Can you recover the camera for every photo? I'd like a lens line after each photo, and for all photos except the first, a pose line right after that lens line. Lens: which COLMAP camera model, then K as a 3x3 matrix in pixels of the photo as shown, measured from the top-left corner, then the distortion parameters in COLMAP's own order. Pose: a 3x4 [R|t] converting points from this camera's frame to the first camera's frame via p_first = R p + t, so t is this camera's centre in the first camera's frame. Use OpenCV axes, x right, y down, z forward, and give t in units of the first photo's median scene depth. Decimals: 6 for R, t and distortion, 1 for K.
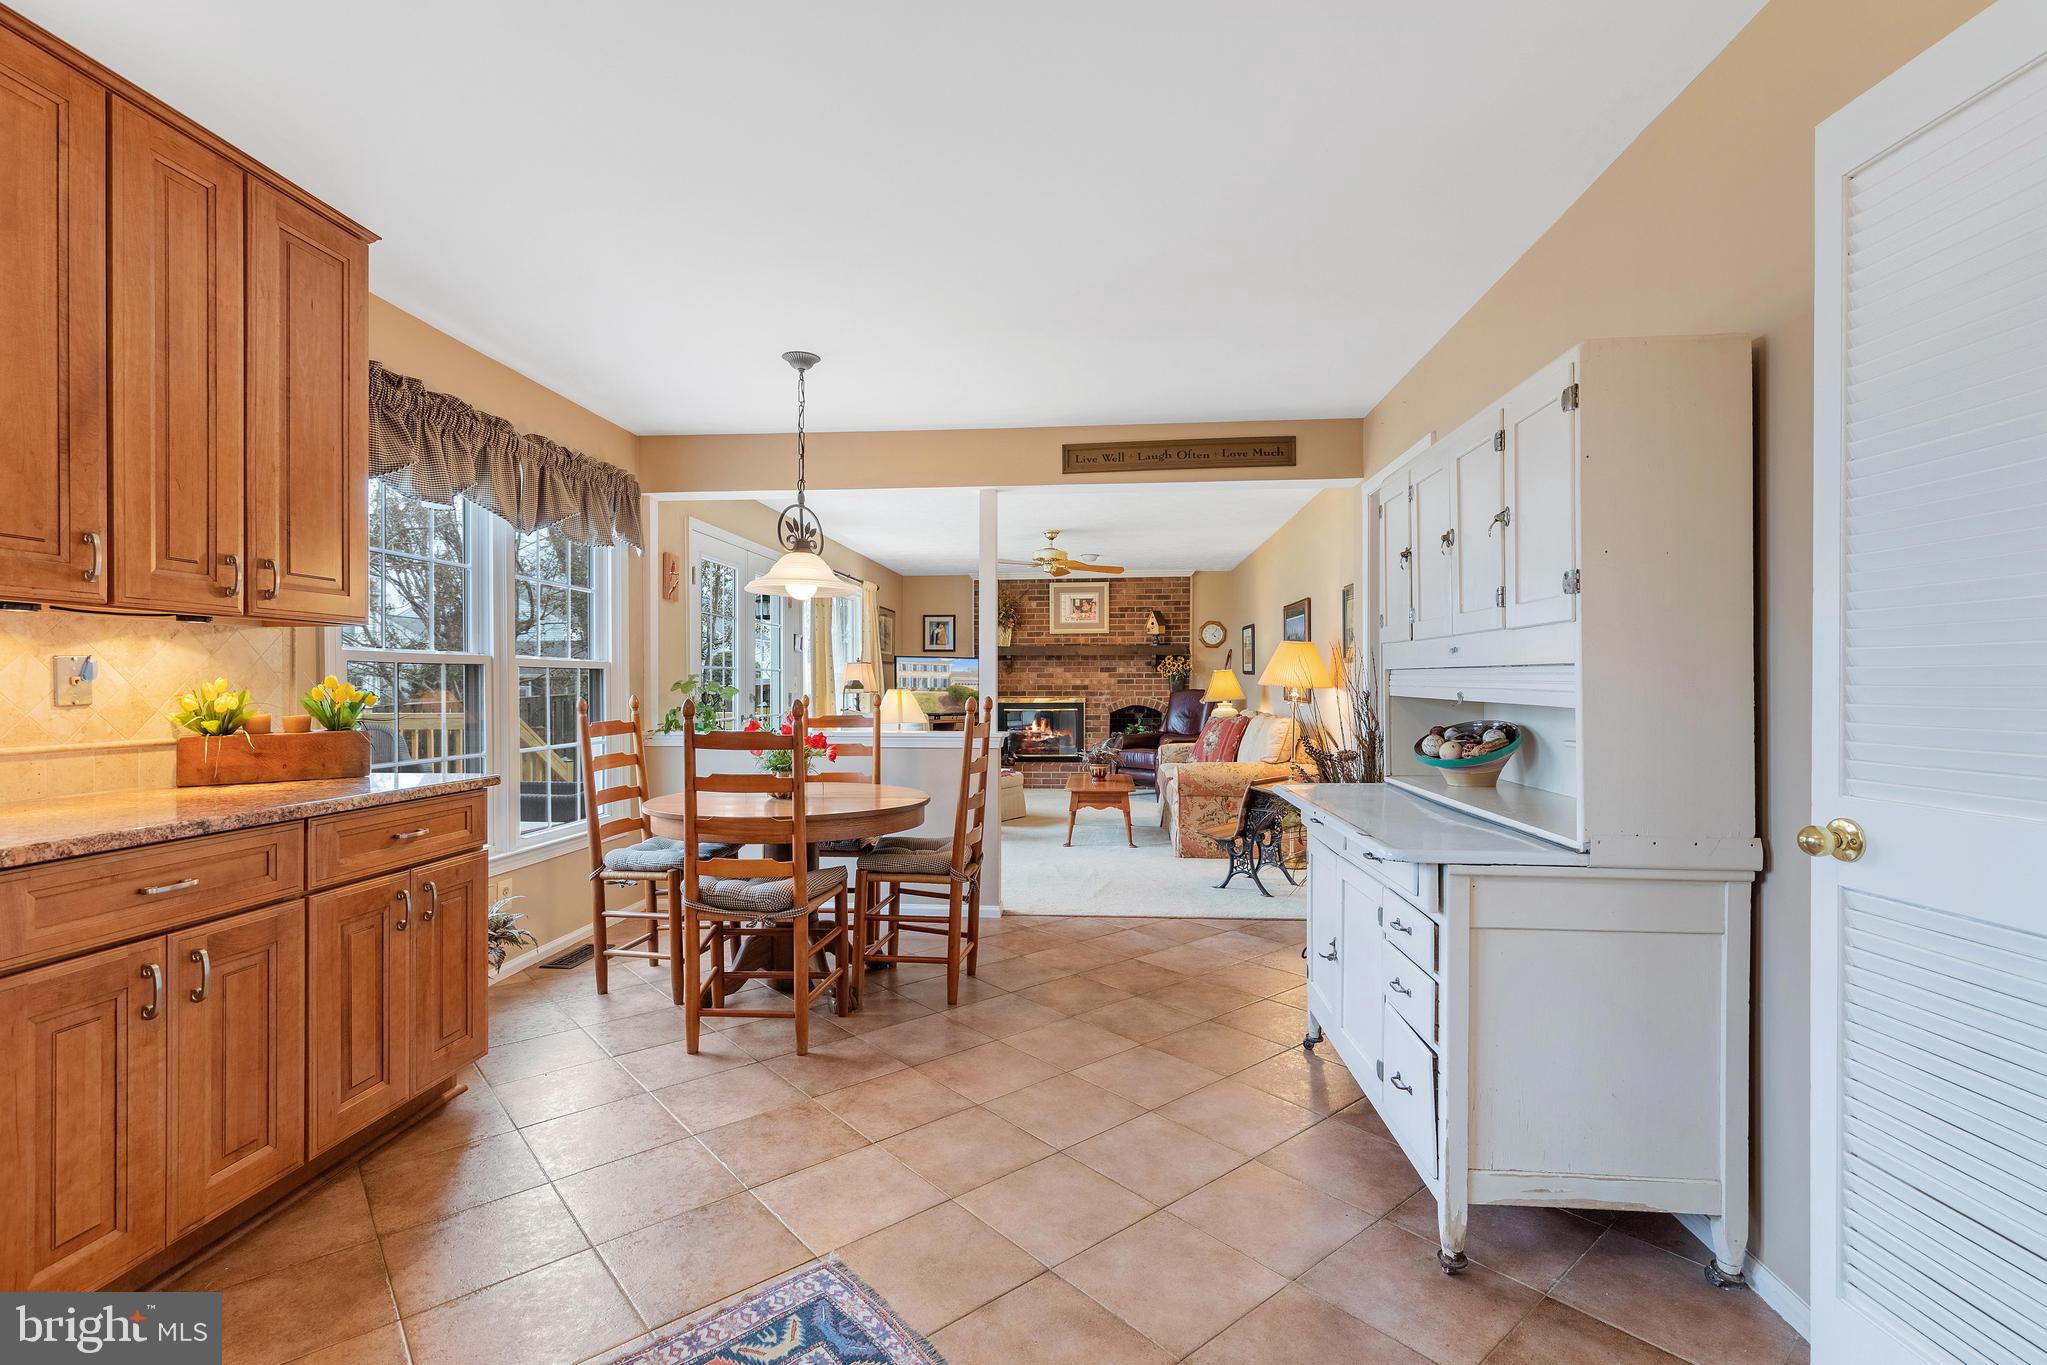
lens RADIAL K [[938.3, 0, 1042.6], [0, 938.3, 687.2], [0, 0, 1]] dist [0.001681, 0.000187]
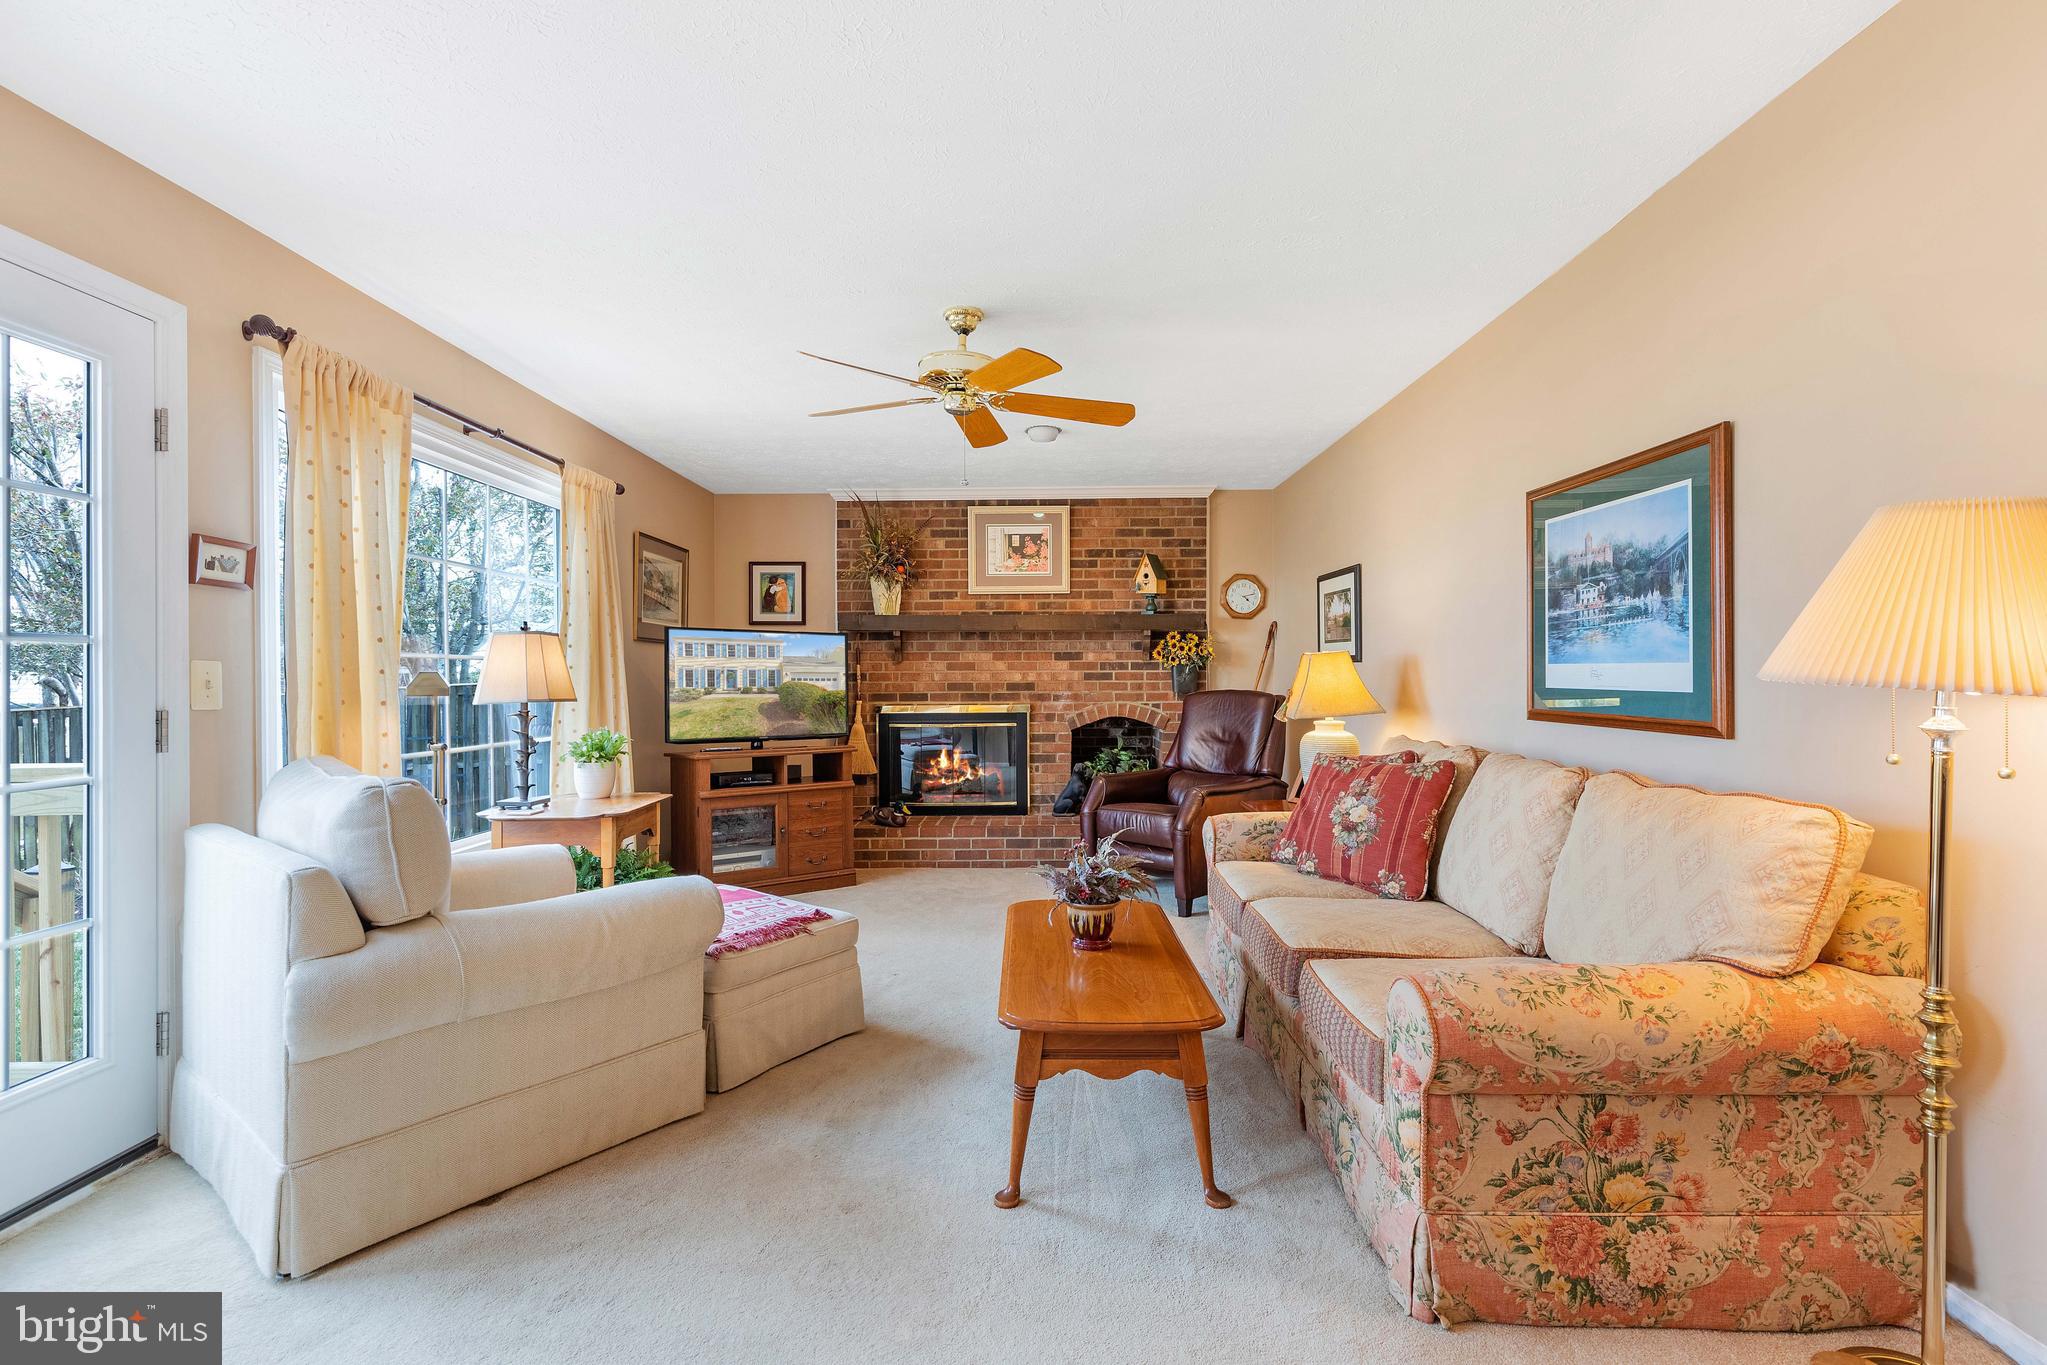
lens RADIAL K [[938.3, 0, 1021.4], [0, 938.3, 679.5], [0, 0, 1]] dist [0.001681, 0.000187]
pose [[0.998509, -0.000801, 0.054584, 0.008768], [0.001075, 0.999987, -0.004991, -0.001193], [-0.054579, 0.005042, 0.998497, 0.419669]]
